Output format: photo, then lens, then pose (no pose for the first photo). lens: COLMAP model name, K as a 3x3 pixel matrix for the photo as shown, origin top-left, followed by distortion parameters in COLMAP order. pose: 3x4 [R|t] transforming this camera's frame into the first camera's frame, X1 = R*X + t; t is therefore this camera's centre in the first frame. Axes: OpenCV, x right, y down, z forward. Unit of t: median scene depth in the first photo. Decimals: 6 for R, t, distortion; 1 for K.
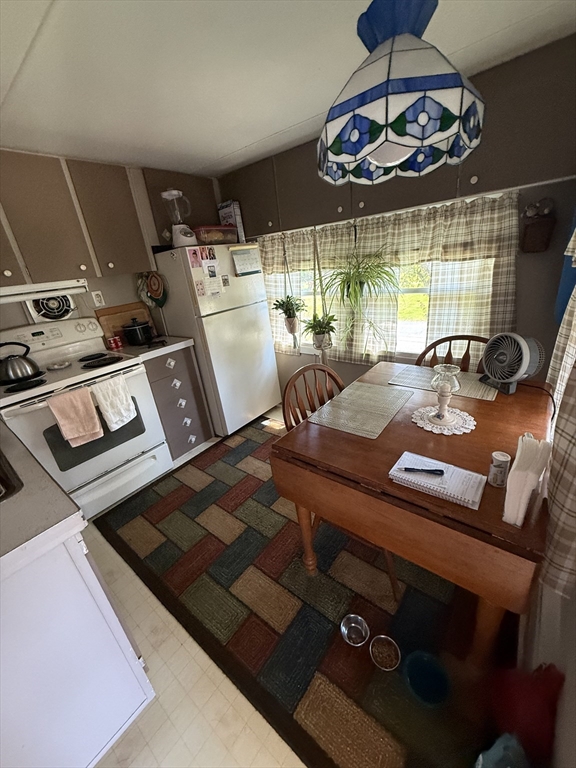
lens RADIAL K [[306.9, 0, 288.0], [0, 306.9, 384.0], [0, 0, 1]] dist [-0.001560, -0.000240]
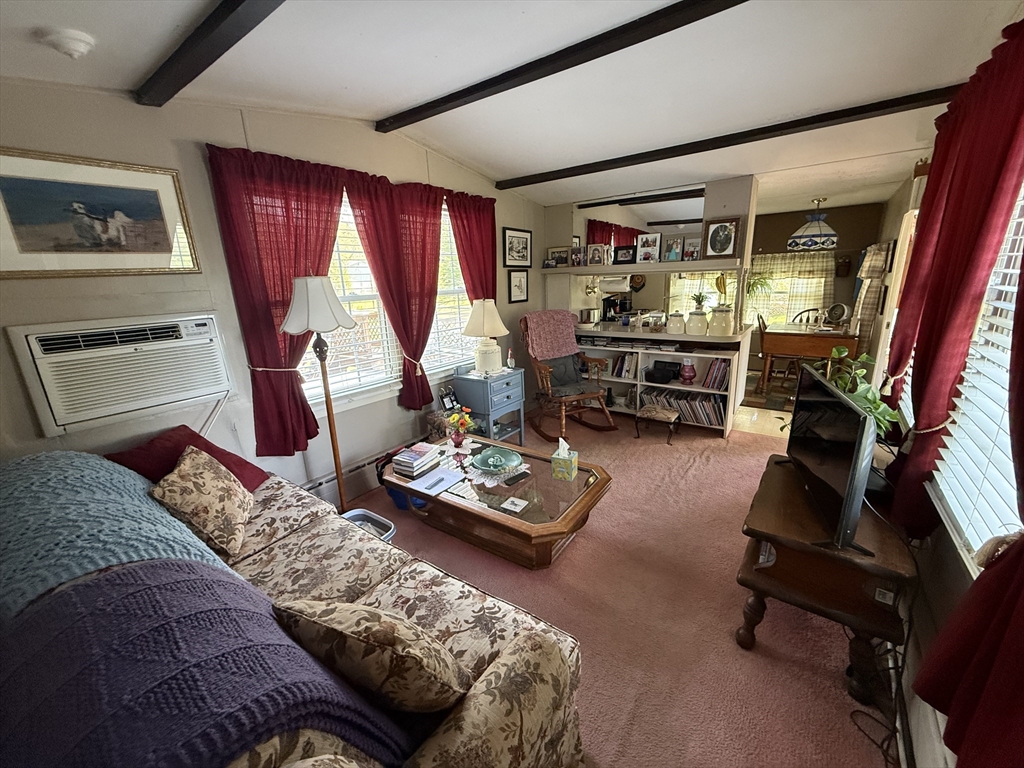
lens RADIAL K [[409.2, 0, 512.0], [0, 409.2, 384.0], [0, 0, 1]] dist [-0.001560, -0.000240]
pose [[0.996514, 0.063041, 0.054649, -1.694345], [-0.055510, 0.989986, -0.129792, 0.856967], [-0.062284, 0.126306, 0.990034, -1.692472]]
